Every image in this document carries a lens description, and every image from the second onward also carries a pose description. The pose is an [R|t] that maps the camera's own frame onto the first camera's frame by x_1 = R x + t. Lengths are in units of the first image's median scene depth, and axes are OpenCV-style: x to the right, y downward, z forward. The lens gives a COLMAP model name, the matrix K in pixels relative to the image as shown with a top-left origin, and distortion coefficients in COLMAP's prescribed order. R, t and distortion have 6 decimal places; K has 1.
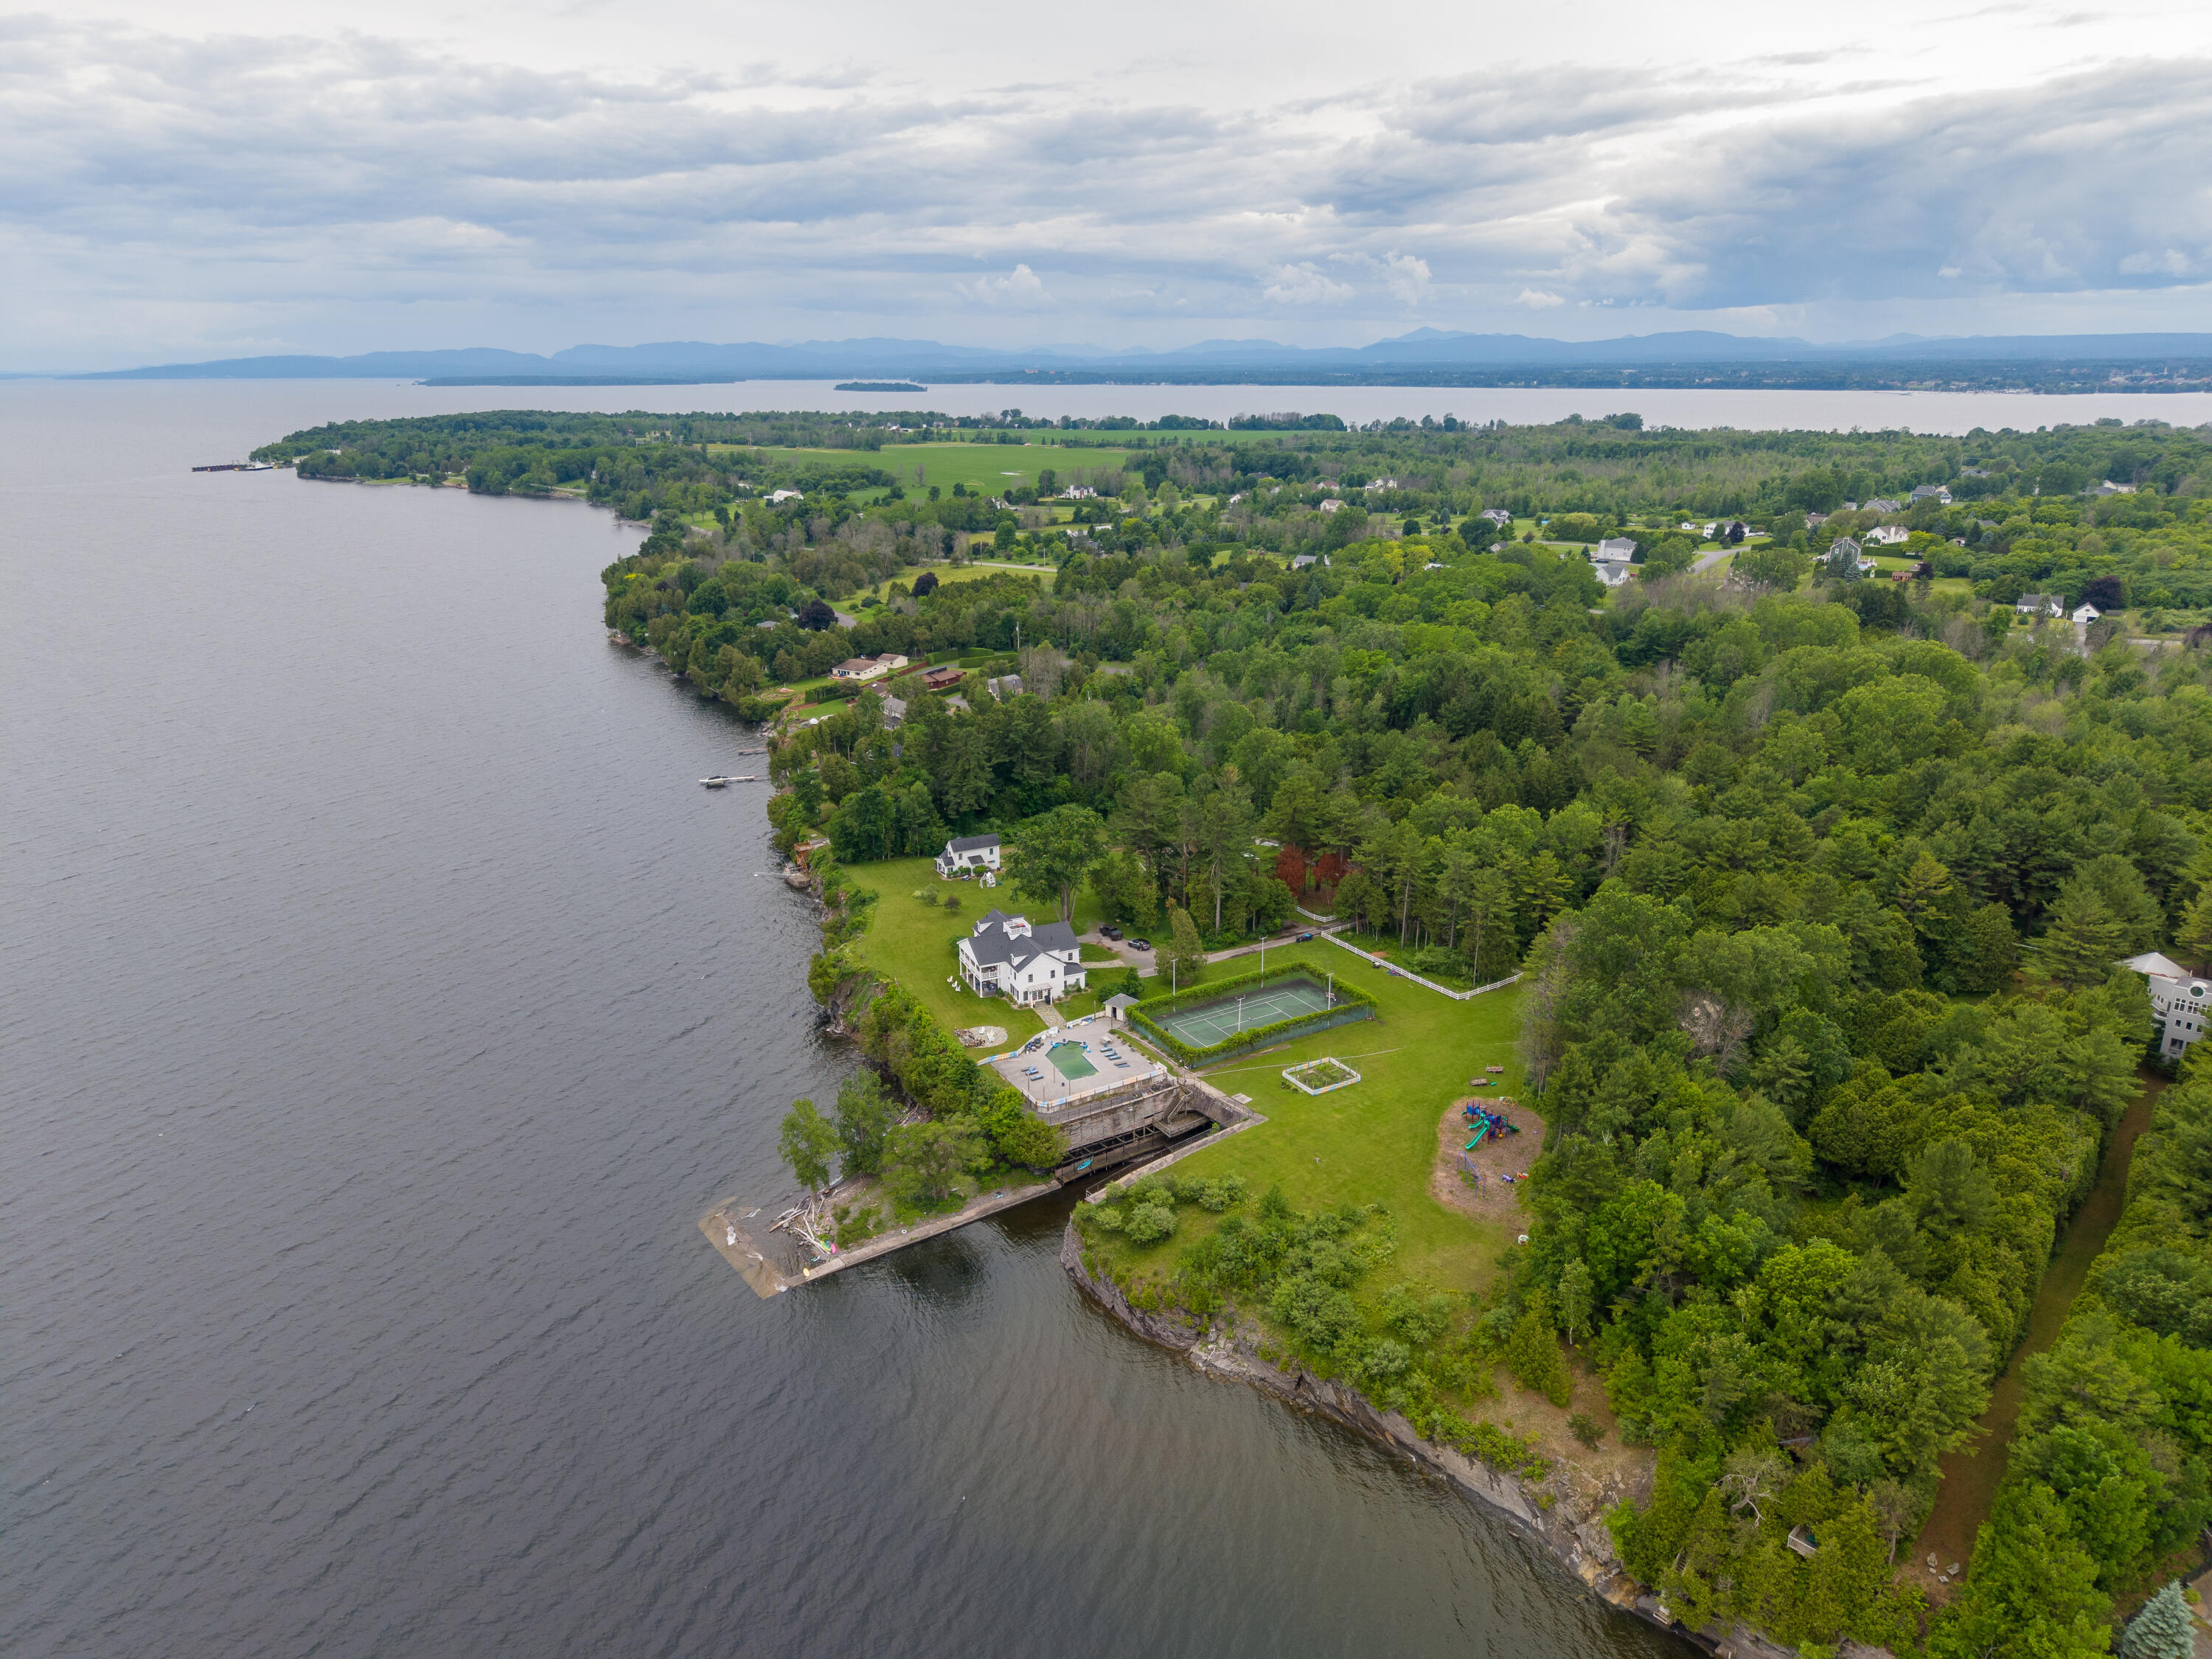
lens RADIAL K [[1470.7, 0, 1118.6], [0, 1470.7, 772.9], [0, 0, 1]] dist [0.029385, -0.029155]
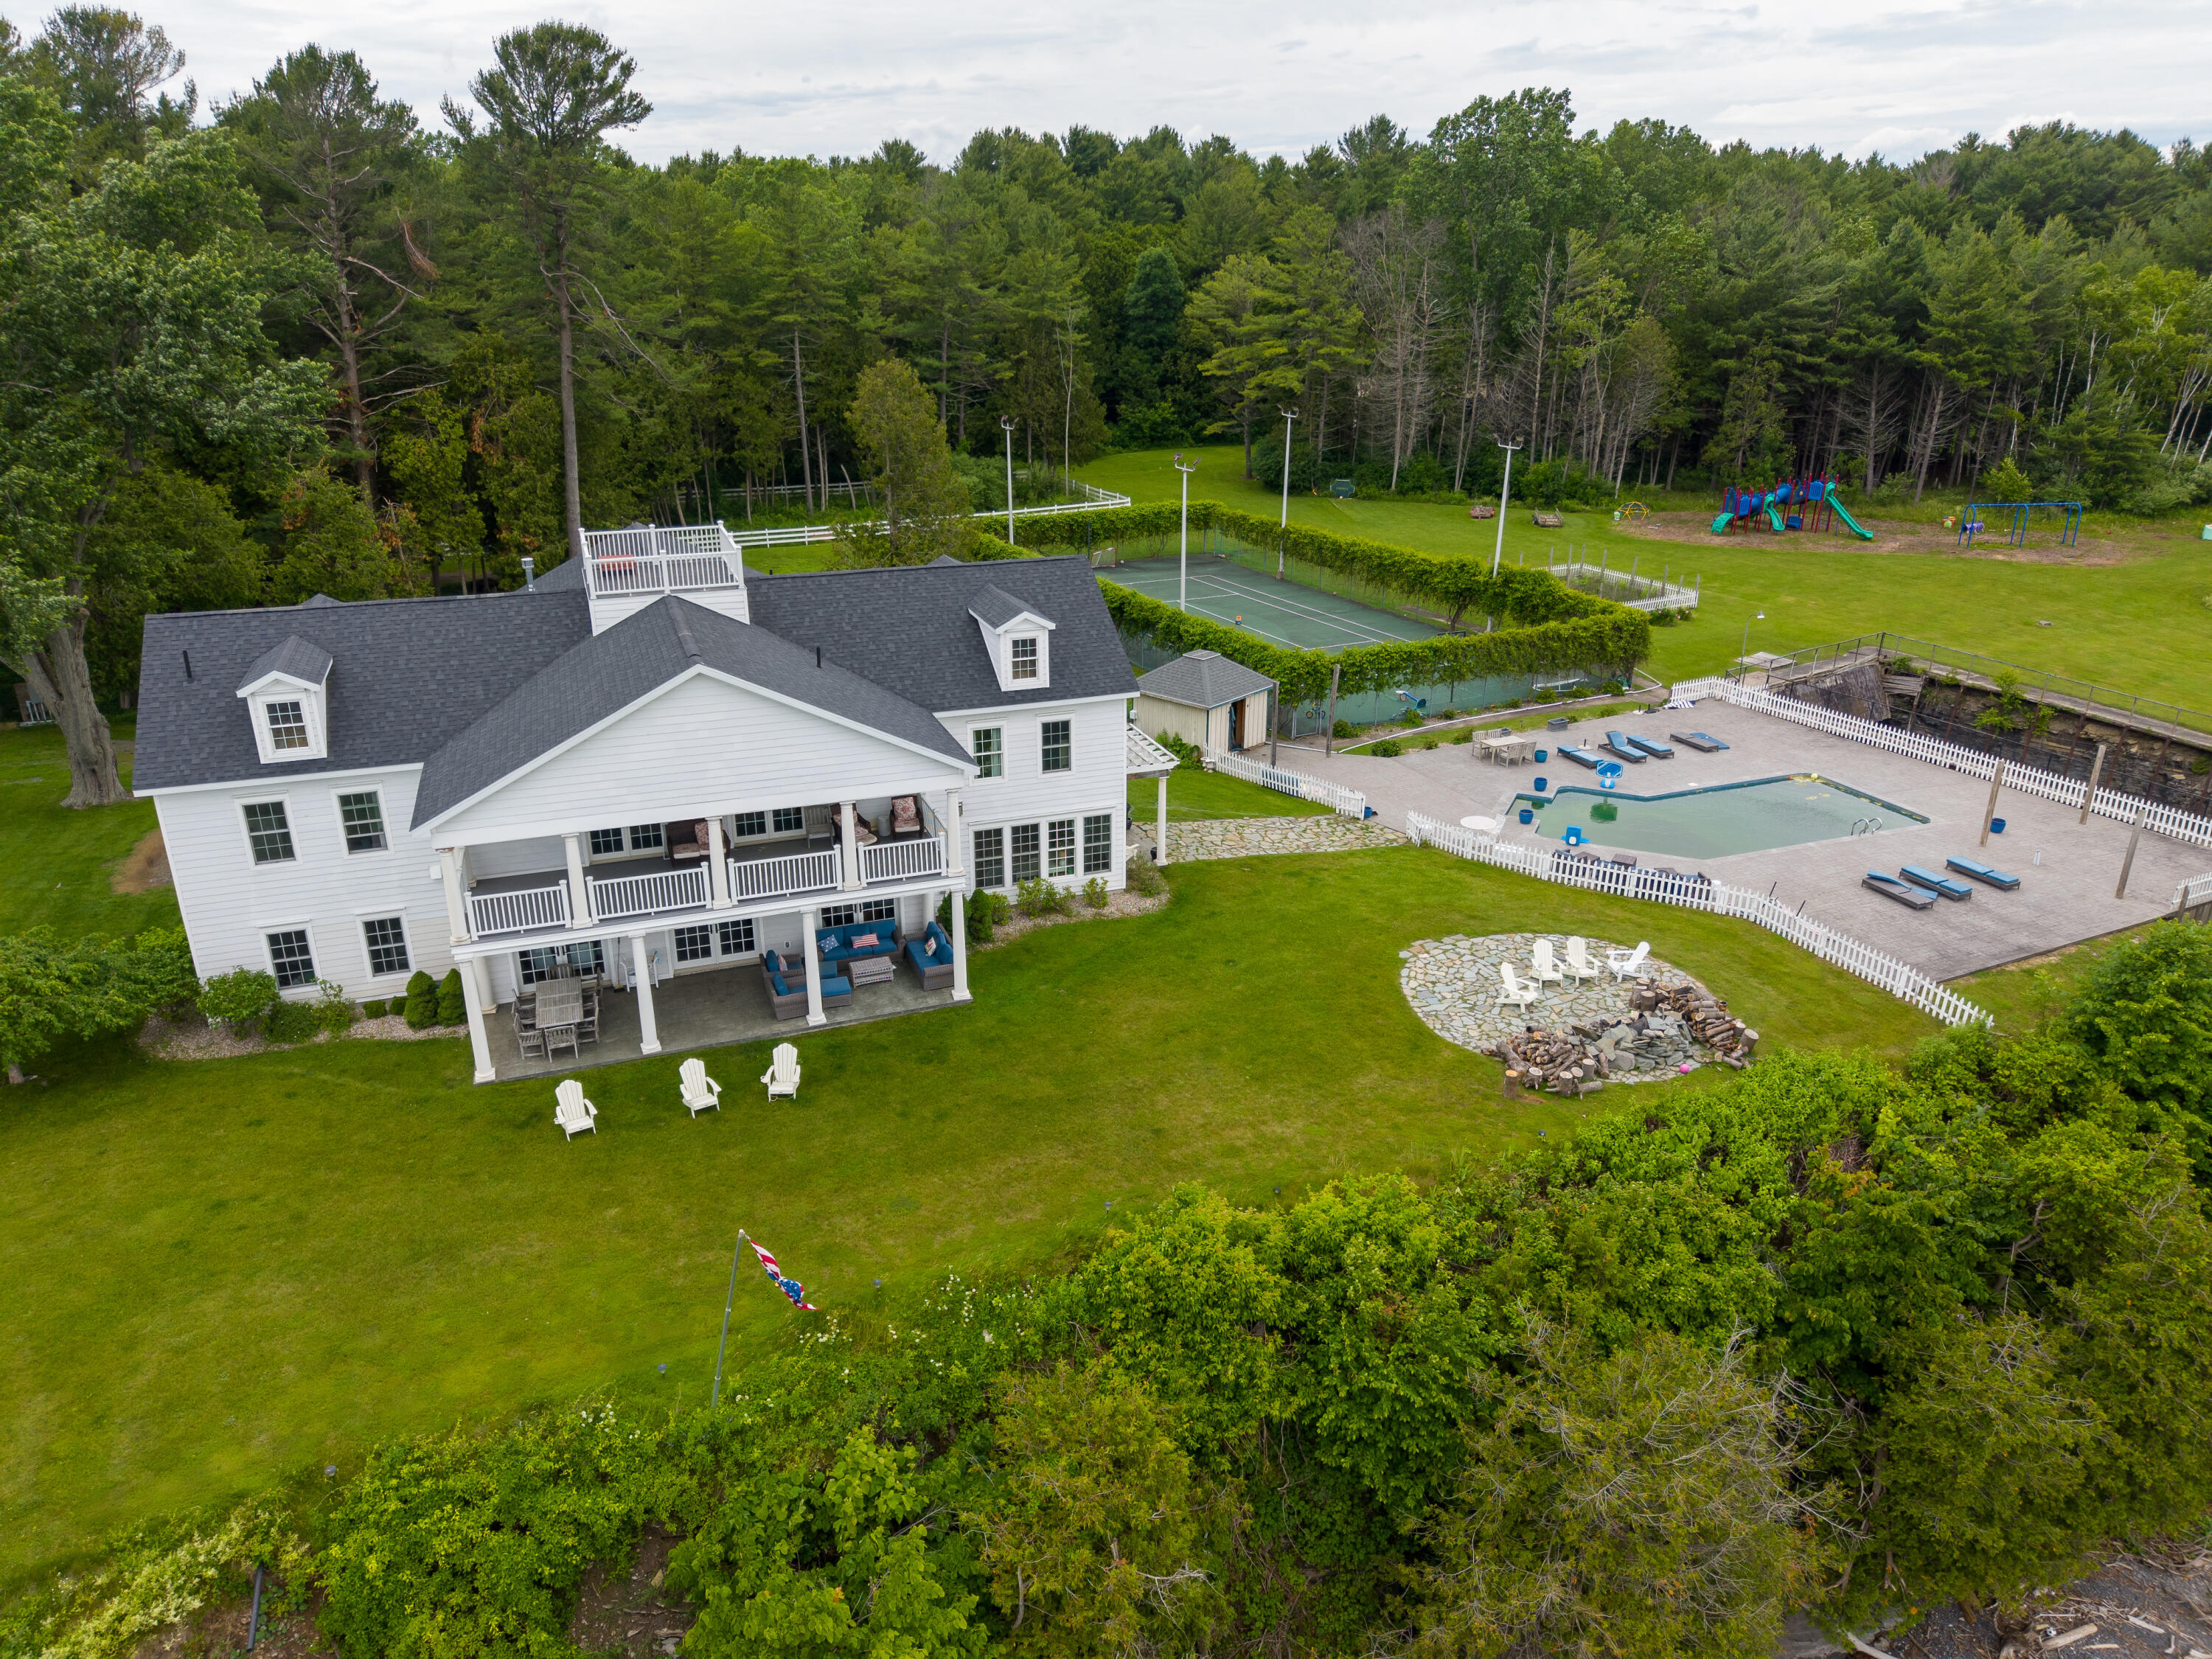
lens RADIAL K [[1470.7, 0, 1107.6], [0, 1470.7, 824.0], [0, 0, 1]] dist [0.029385, -0.029155]
pose [[0.080777, -0.354486, 0.931566, -0.168298], [0.264529, 0.908728, 0.322858, 0.072502], [-0.960989, 0.220346, 0.167176, 0.735543]]
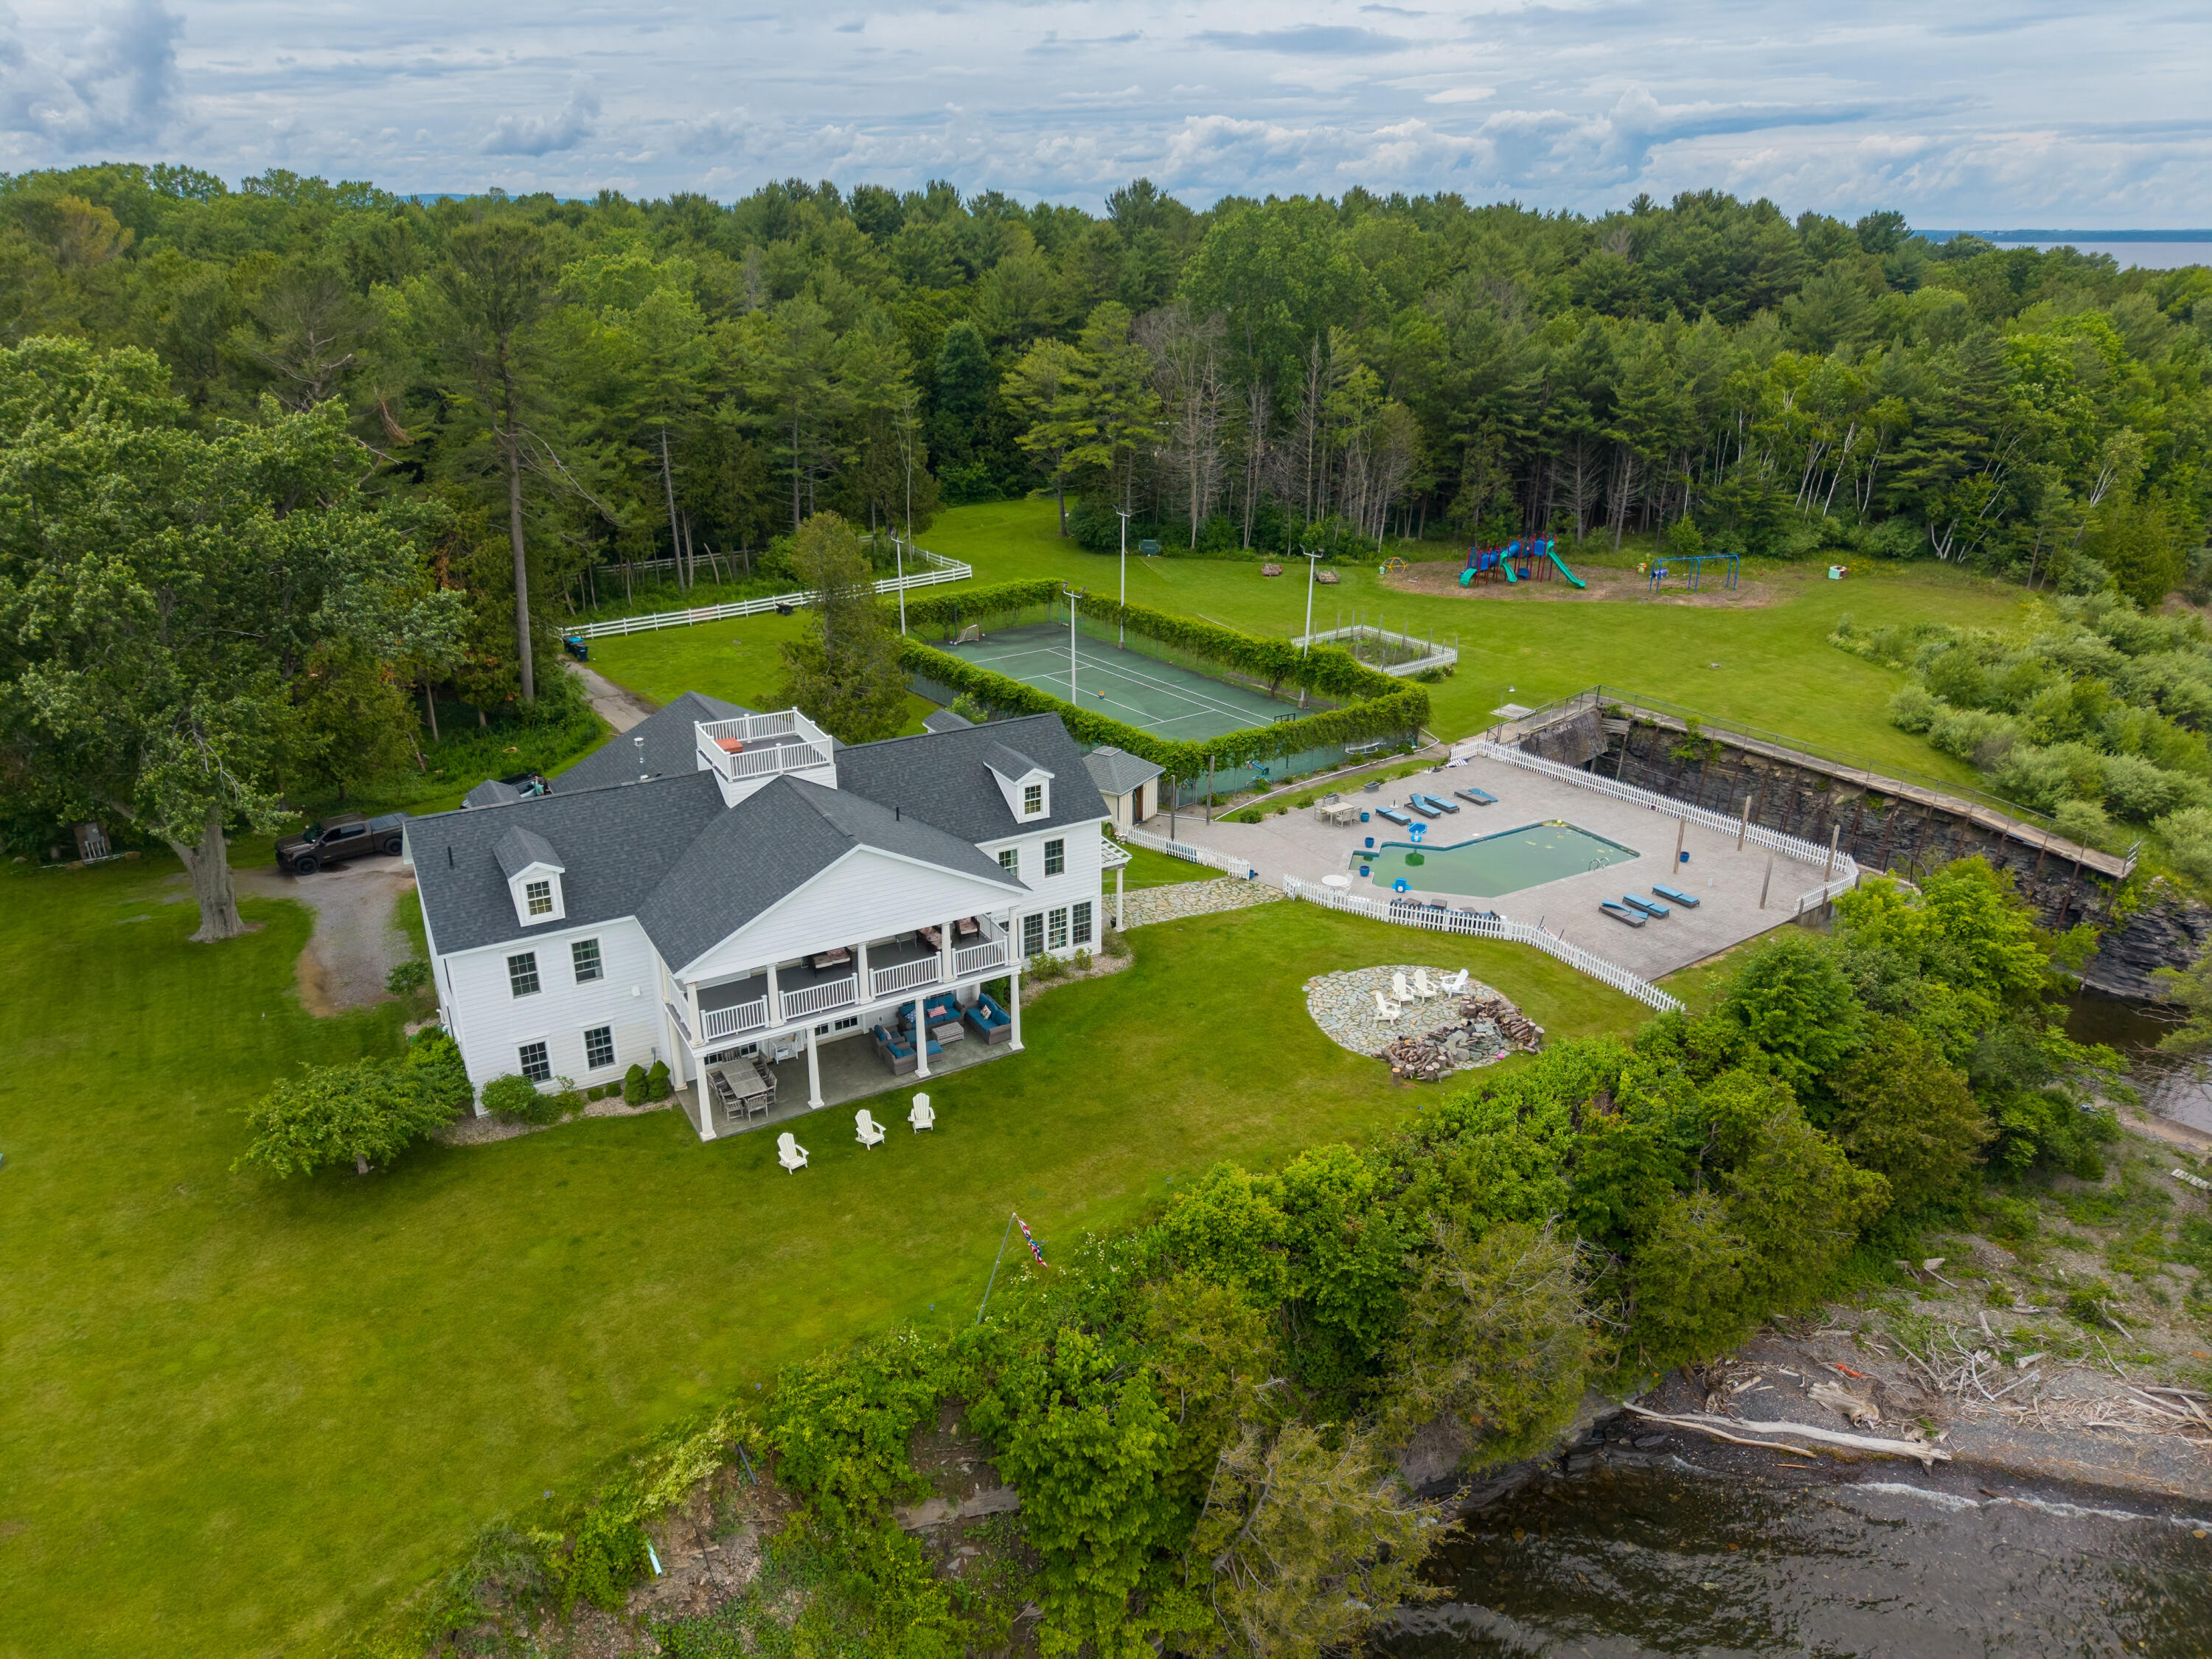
lens RADIAL K [[1470.7, 0, 1107.1], [0, 1470.7, 823.3], [0, 0, 1]] dist [0.029385, -0.029155]
pose [[-0.090026, -0.366976, 0.925864, -0.208200], [0.262396, 0.888054, 0.377503, 0.039238], [-0.960752, 0.276928, 0.016345, 0.748778]]
